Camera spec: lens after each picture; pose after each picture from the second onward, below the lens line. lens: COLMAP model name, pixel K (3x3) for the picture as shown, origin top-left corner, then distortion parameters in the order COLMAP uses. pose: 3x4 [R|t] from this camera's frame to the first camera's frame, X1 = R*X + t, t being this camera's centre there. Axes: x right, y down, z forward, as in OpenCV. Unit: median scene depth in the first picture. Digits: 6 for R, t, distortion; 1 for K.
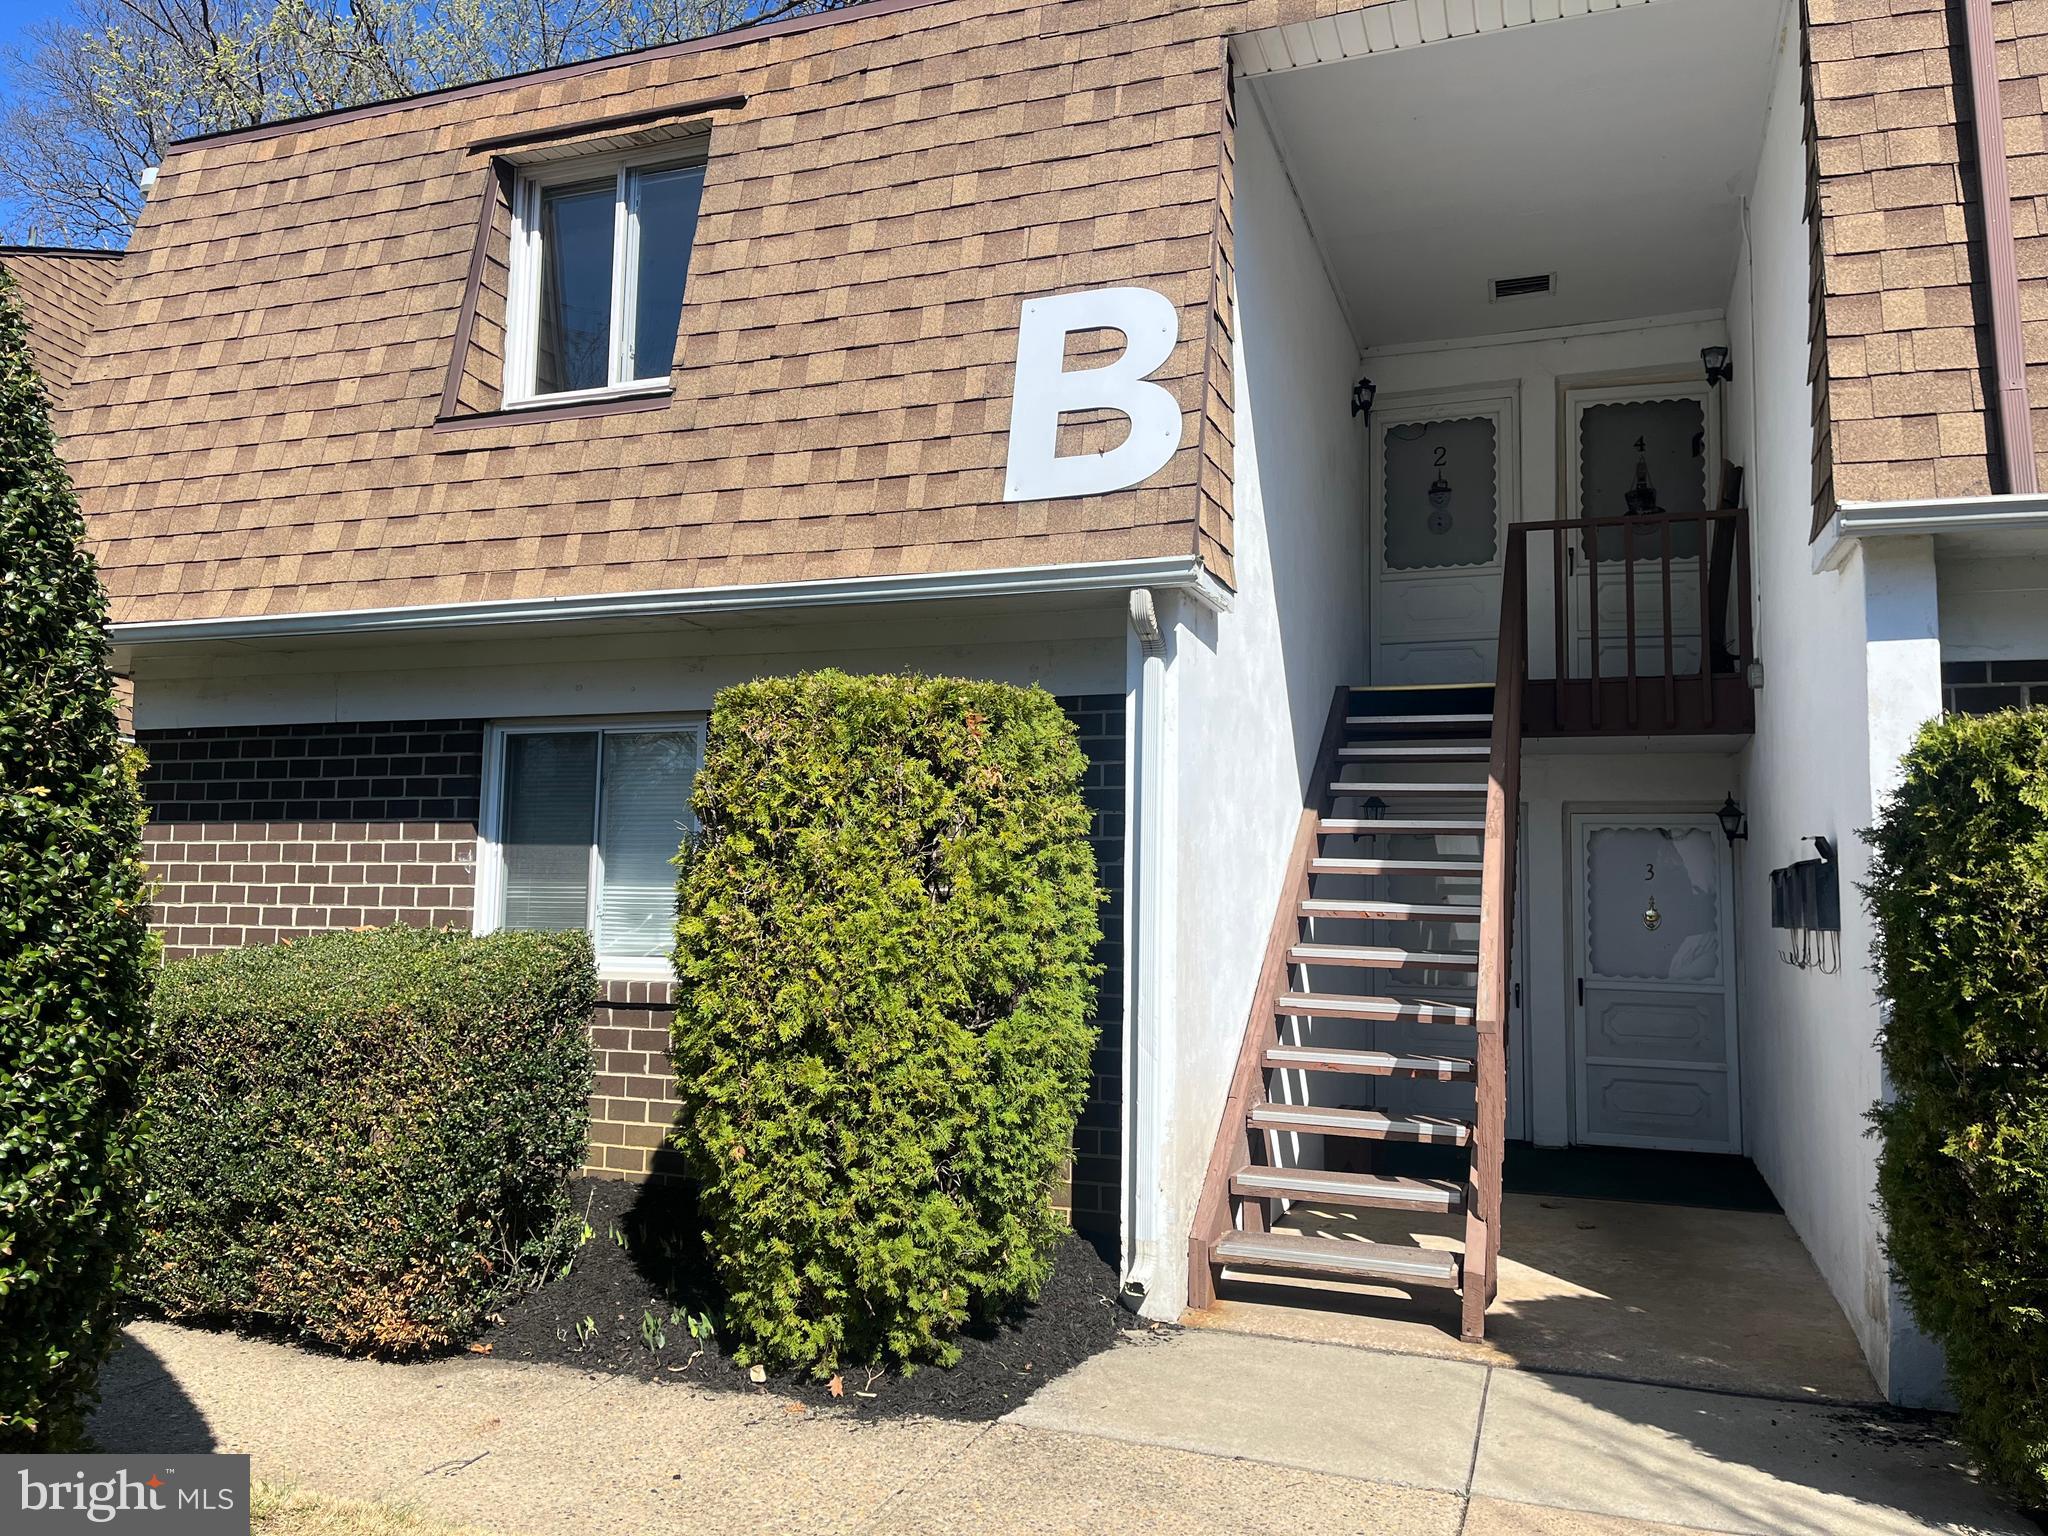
lens RADIAL K [[1550.4, 0, 1024.0], [0, 1550.4, 768.0], [0, 0, 1]] dist [0.023381, -0.064281]
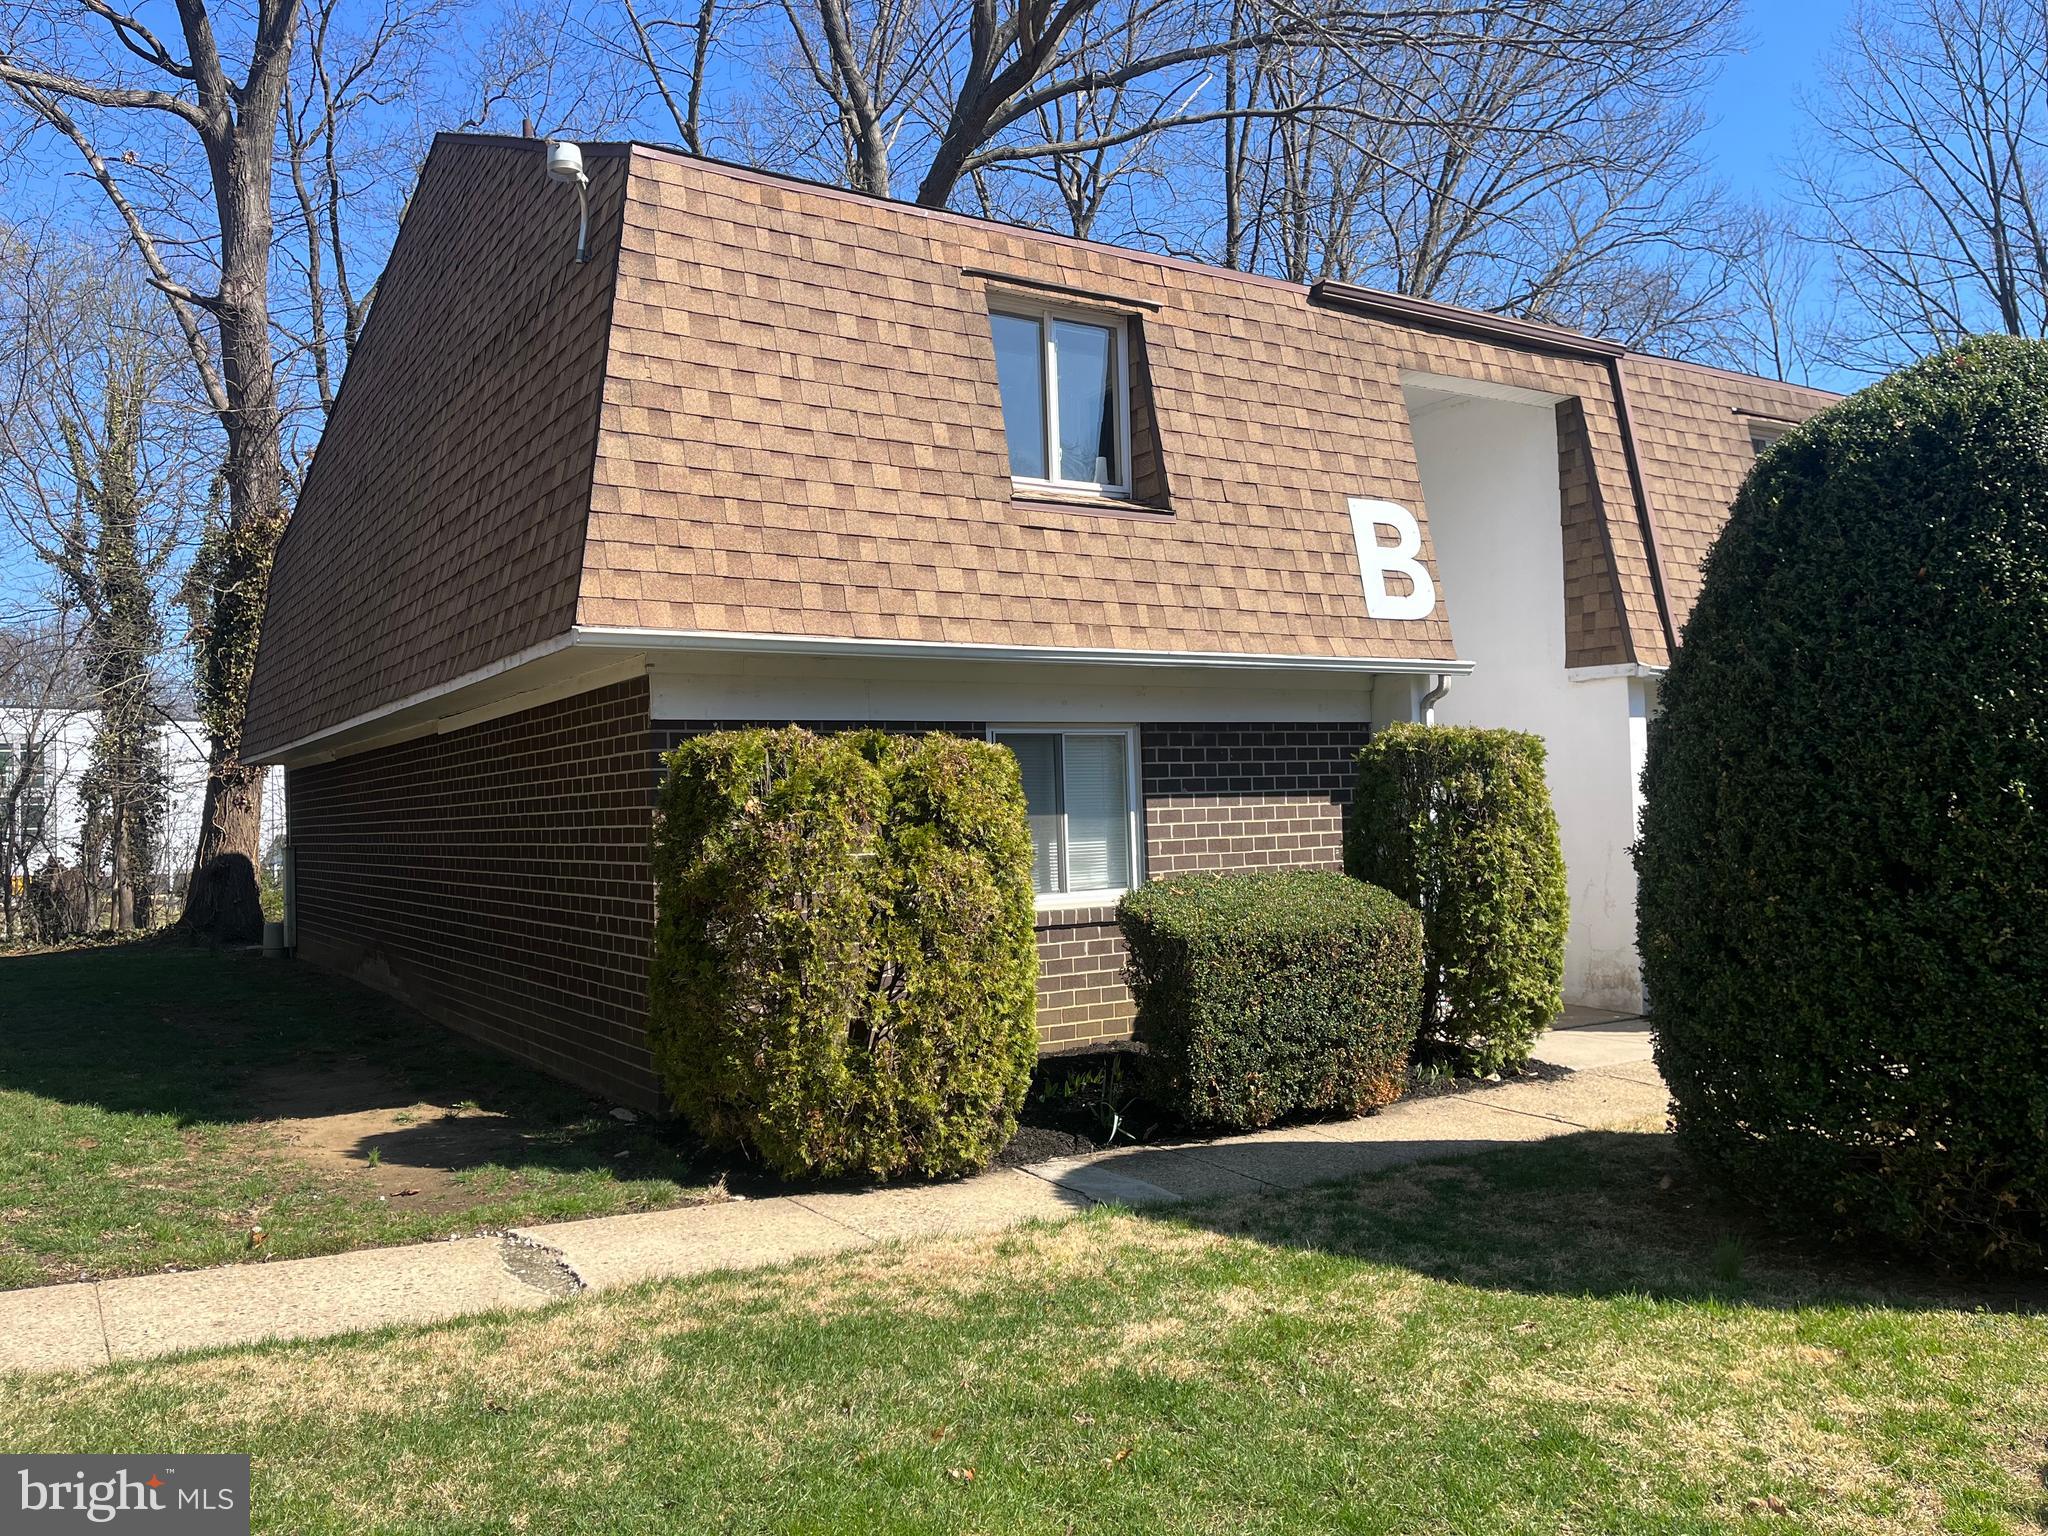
lens RADIAL K [[1550.4, 0, 1024.0], [0, 1550.4, 768.0], [0, 0, 1]] dist [0.023381, -0.064281]
pose [[0.608703, -0.015478, 0.793247, -1.473334], [-0.033383, 0.998425, 0.045098, -0.057157], [-0.792696, -0.053933, 0.607227, 0.187335]]
